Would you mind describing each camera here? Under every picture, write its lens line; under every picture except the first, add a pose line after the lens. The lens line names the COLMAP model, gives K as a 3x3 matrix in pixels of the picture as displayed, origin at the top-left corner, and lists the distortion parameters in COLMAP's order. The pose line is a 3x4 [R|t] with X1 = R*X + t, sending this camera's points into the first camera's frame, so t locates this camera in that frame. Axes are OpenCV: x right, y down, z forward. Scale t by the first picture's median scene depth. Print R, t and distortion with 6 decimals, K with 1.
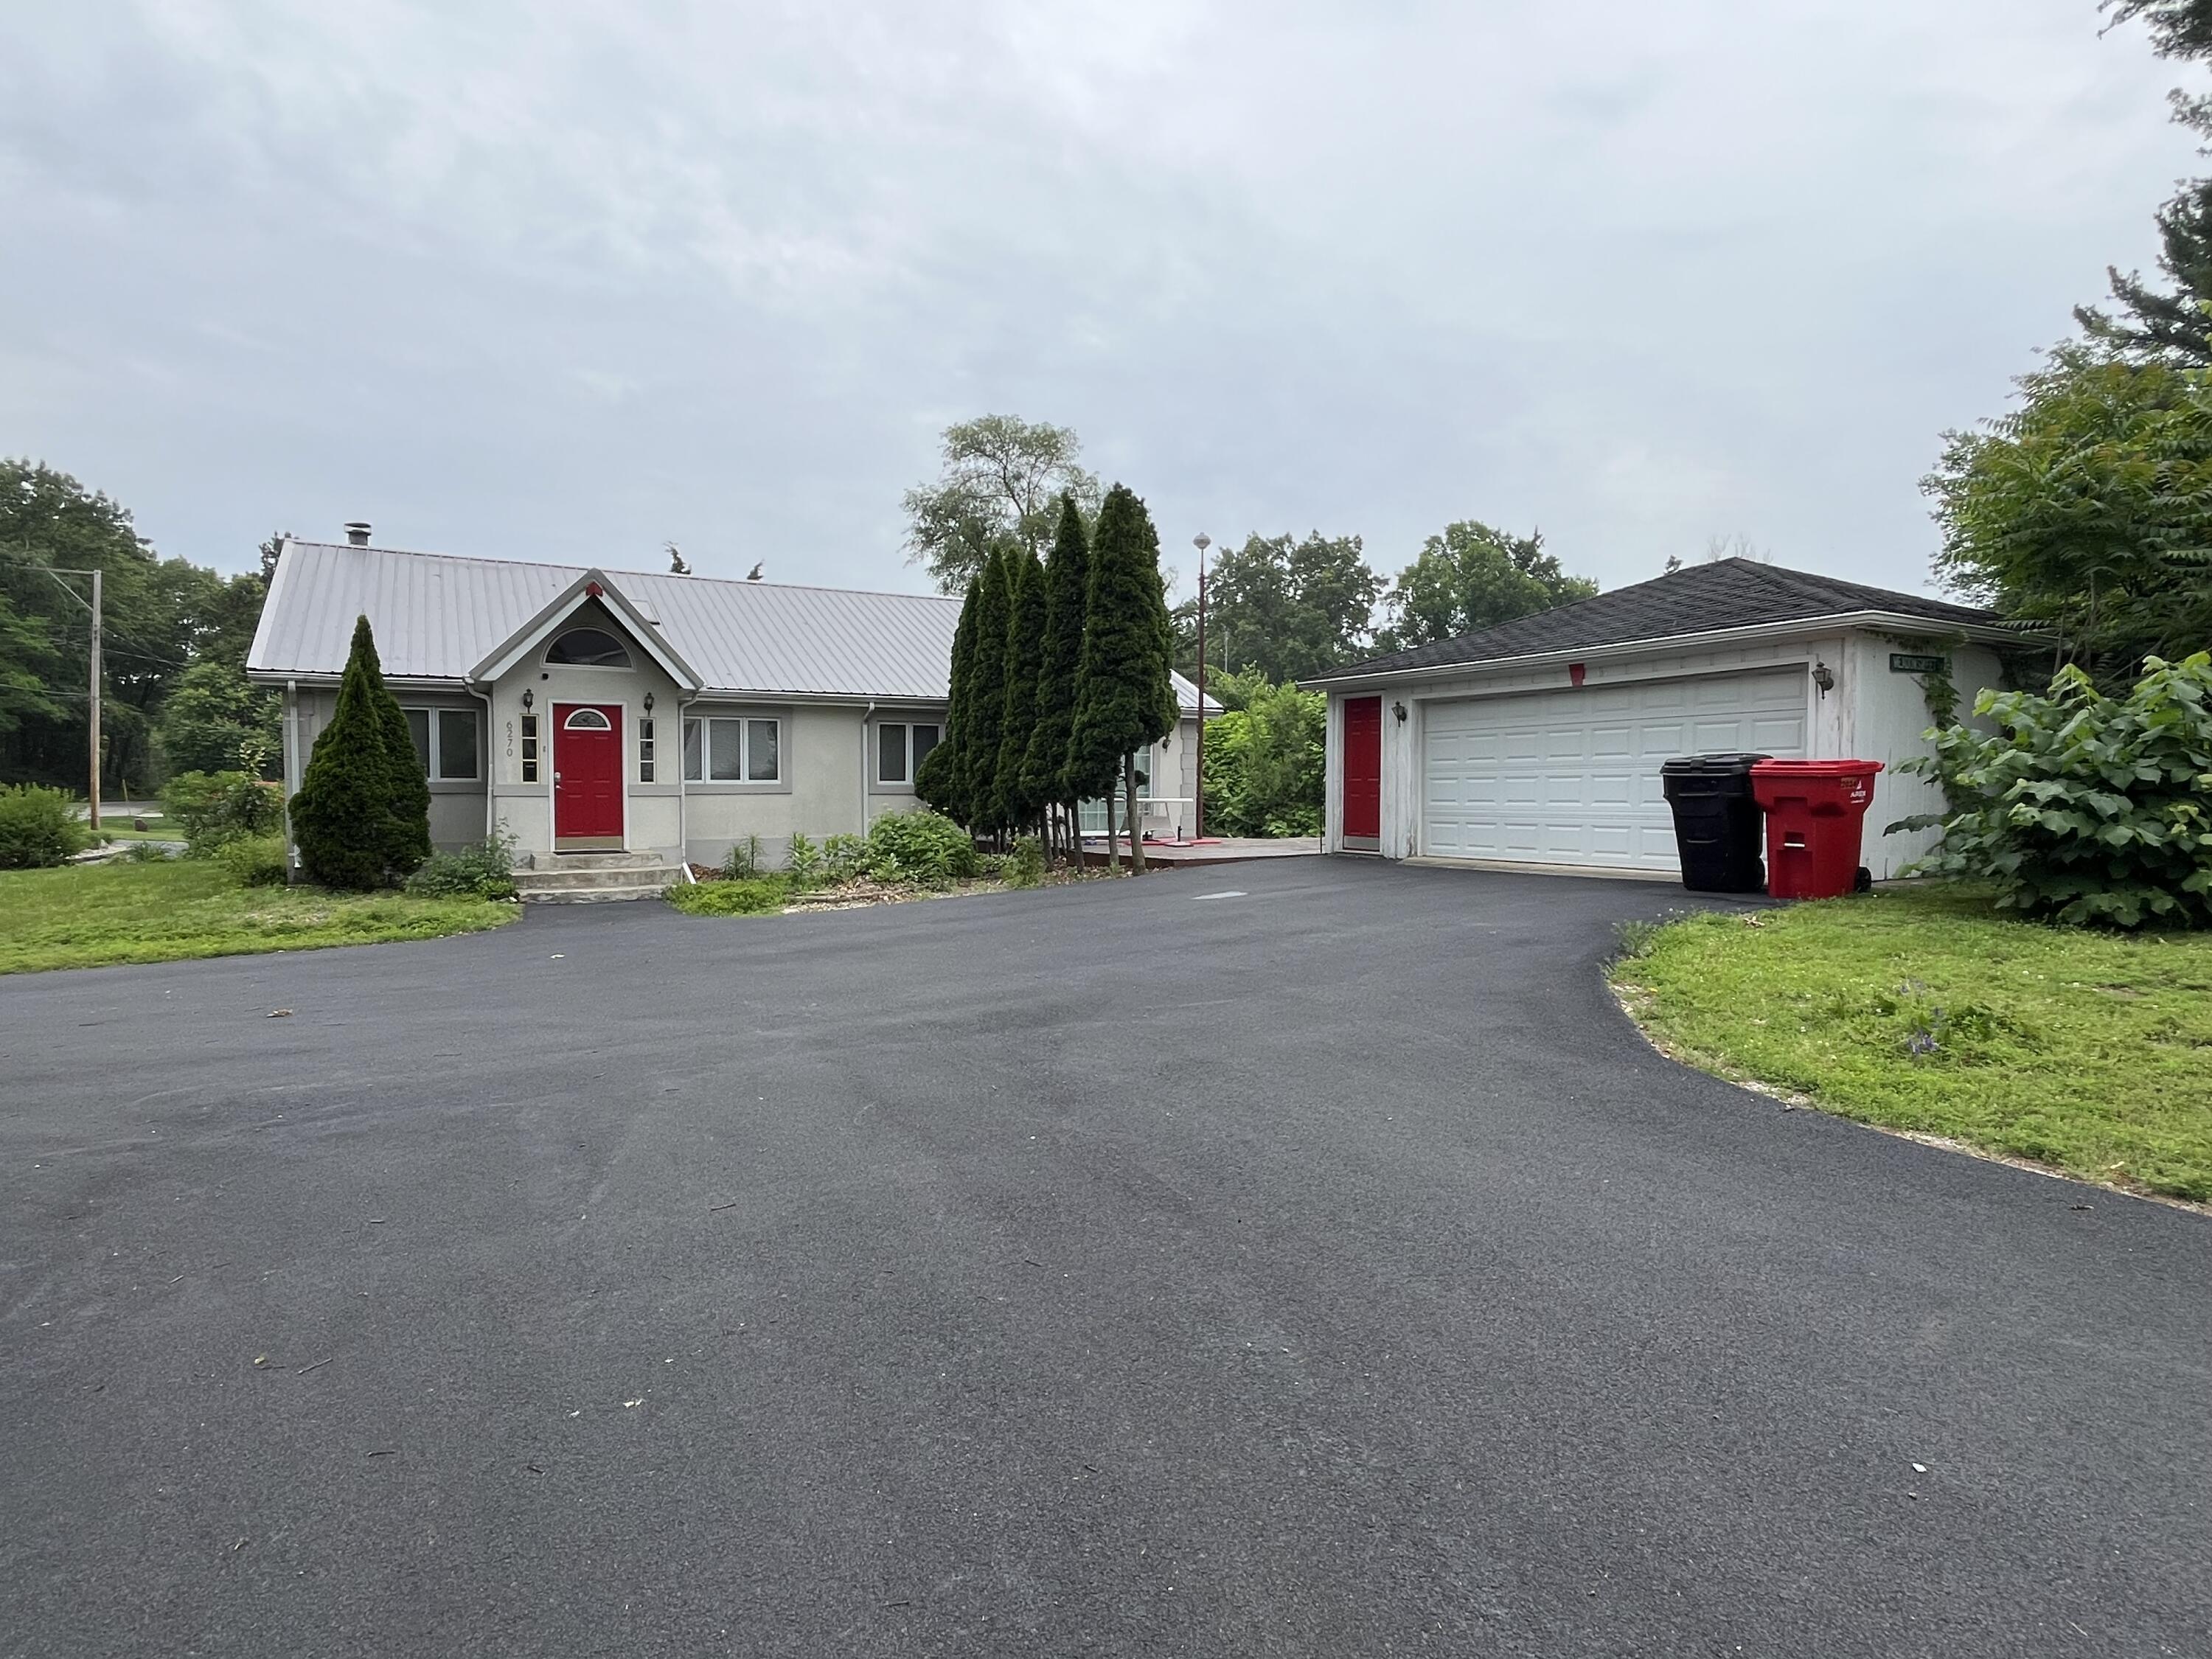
lens RADIAL K [[1166.4, 0, 1108.0], [0, 1166.4, 836.7], [0, 0, 1]] dist [0.002466, -0.001659]
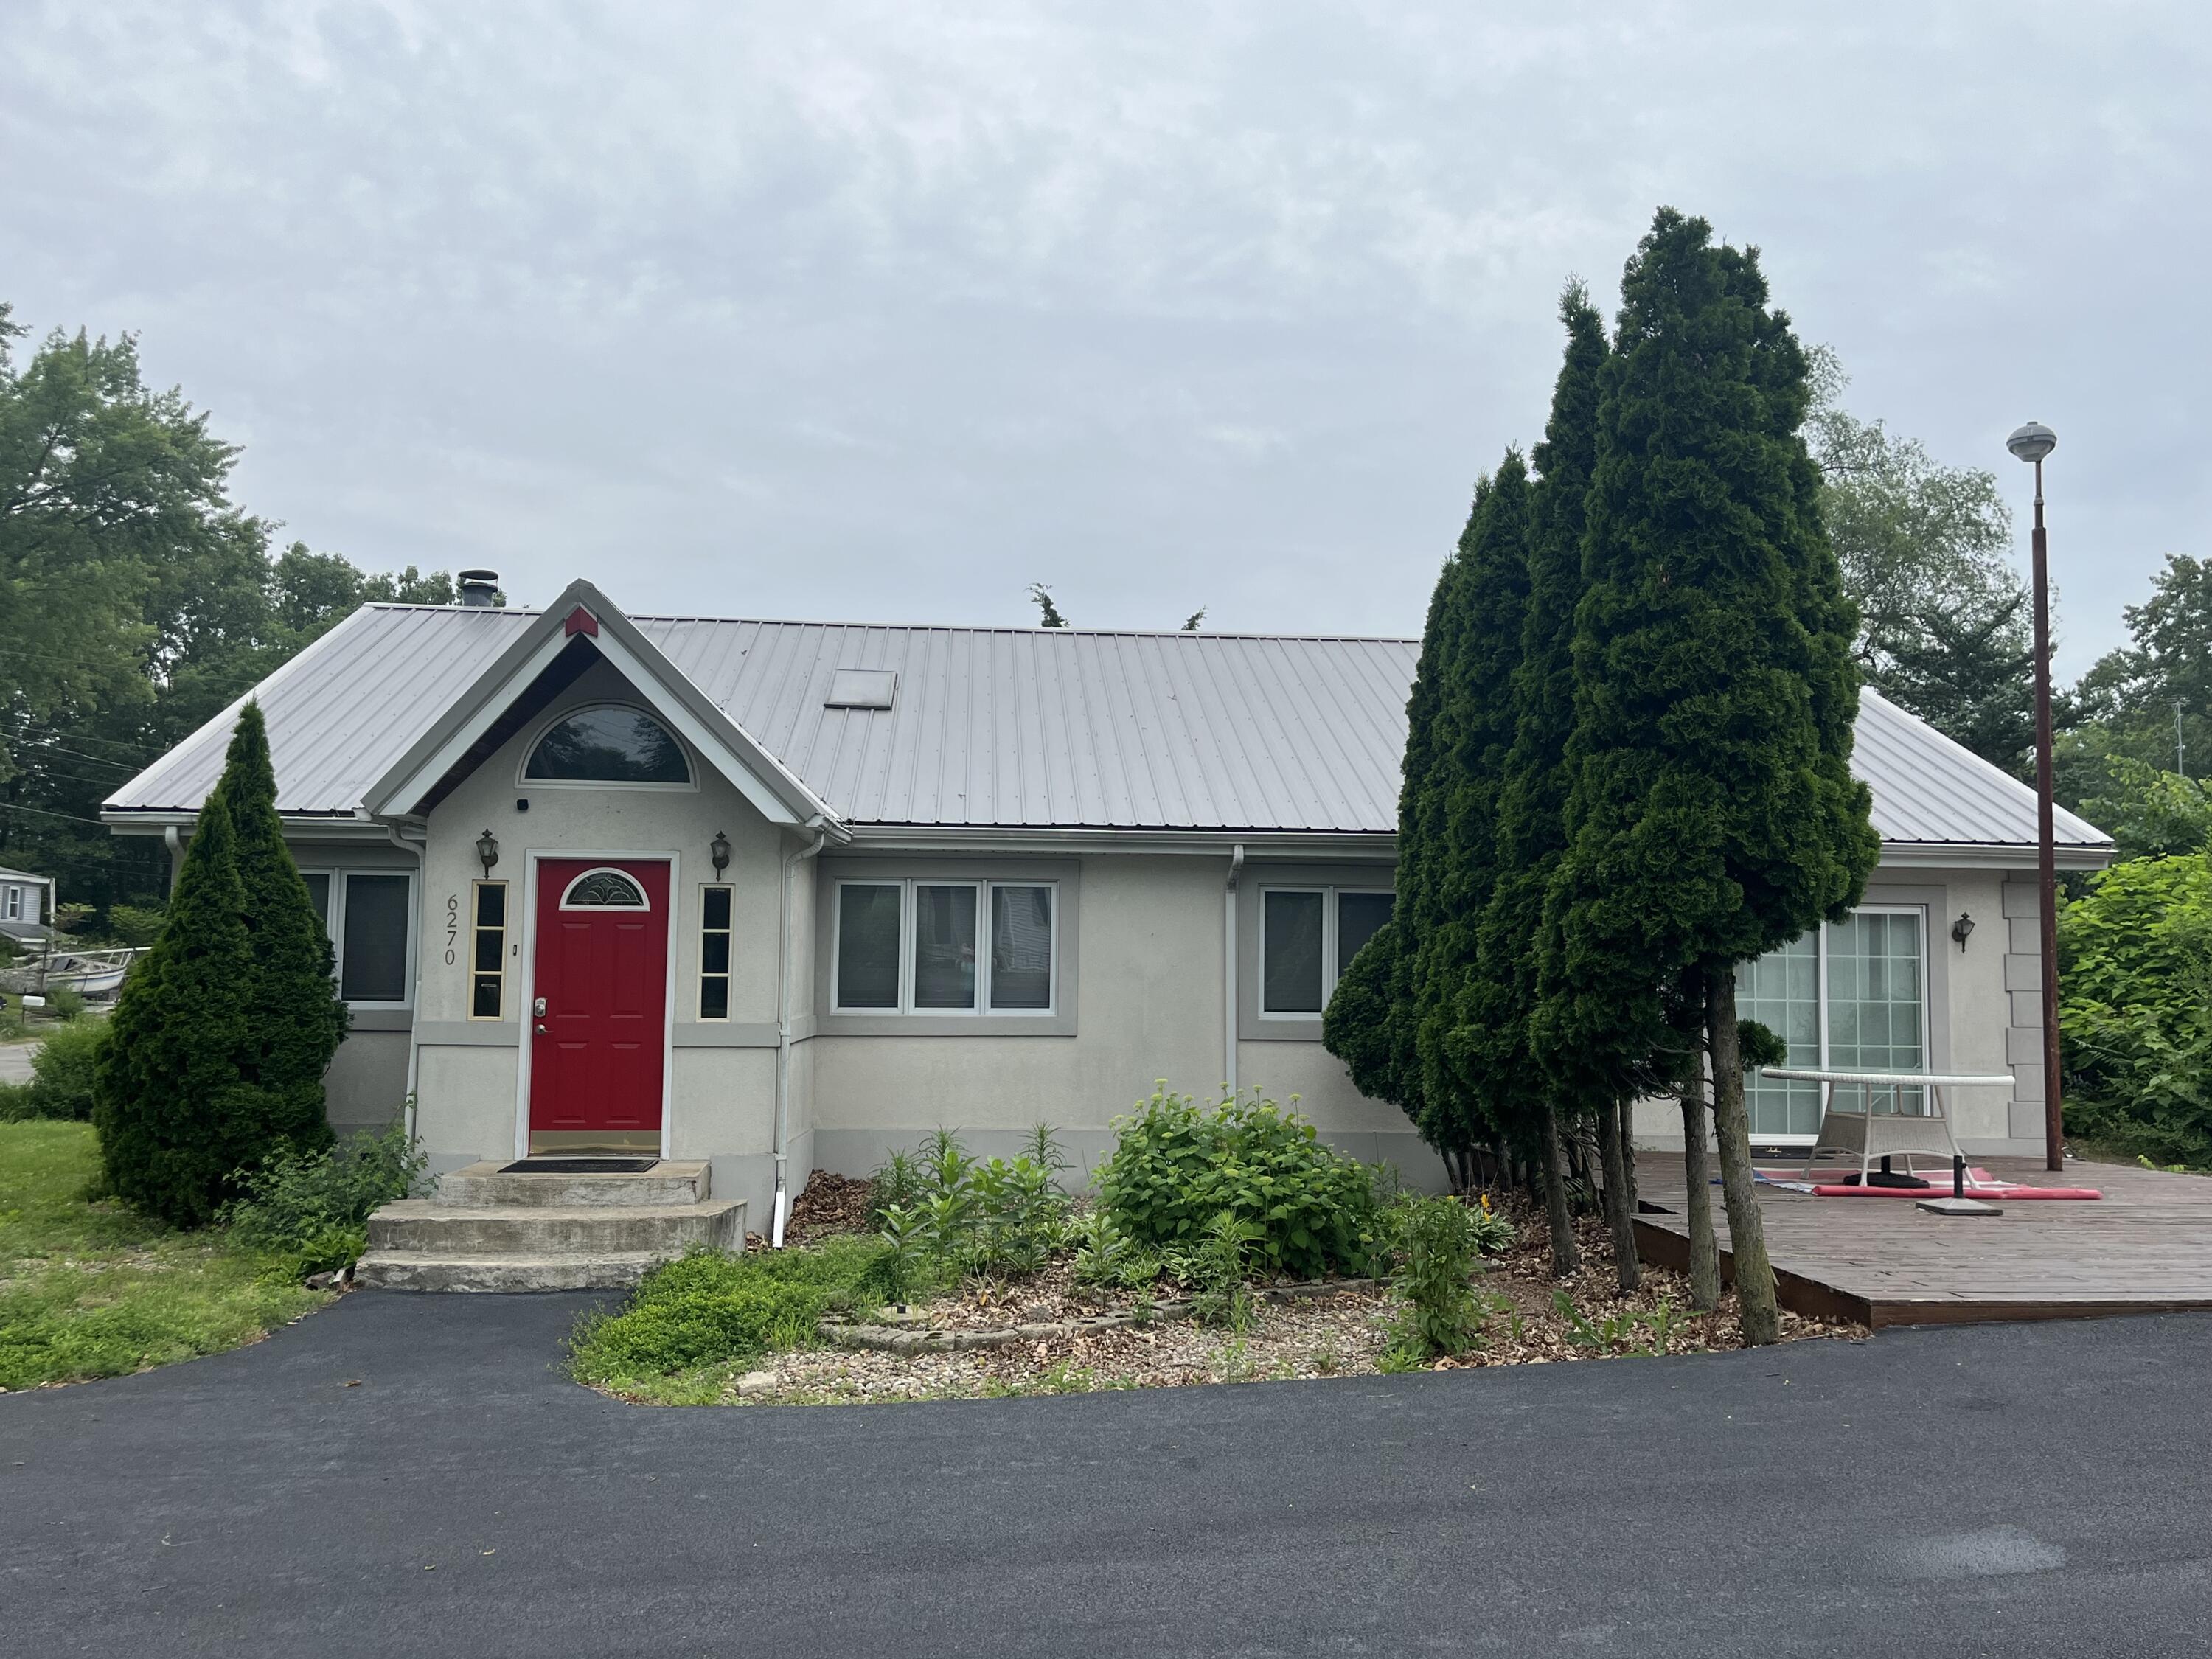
lens RADIAL K [[1831.6, 0, 1106.0], [0, 1831.6, 829.5], [0, 0, 1]] dist [0.084443, -0.151985]
pose [[0.906115, -0.025087, -0.422287, 0.077698], [-0.029294, 0.992123, -0.121796, -0.037978], [0.422016, 0.122732, 0.898242, 0.396790]]
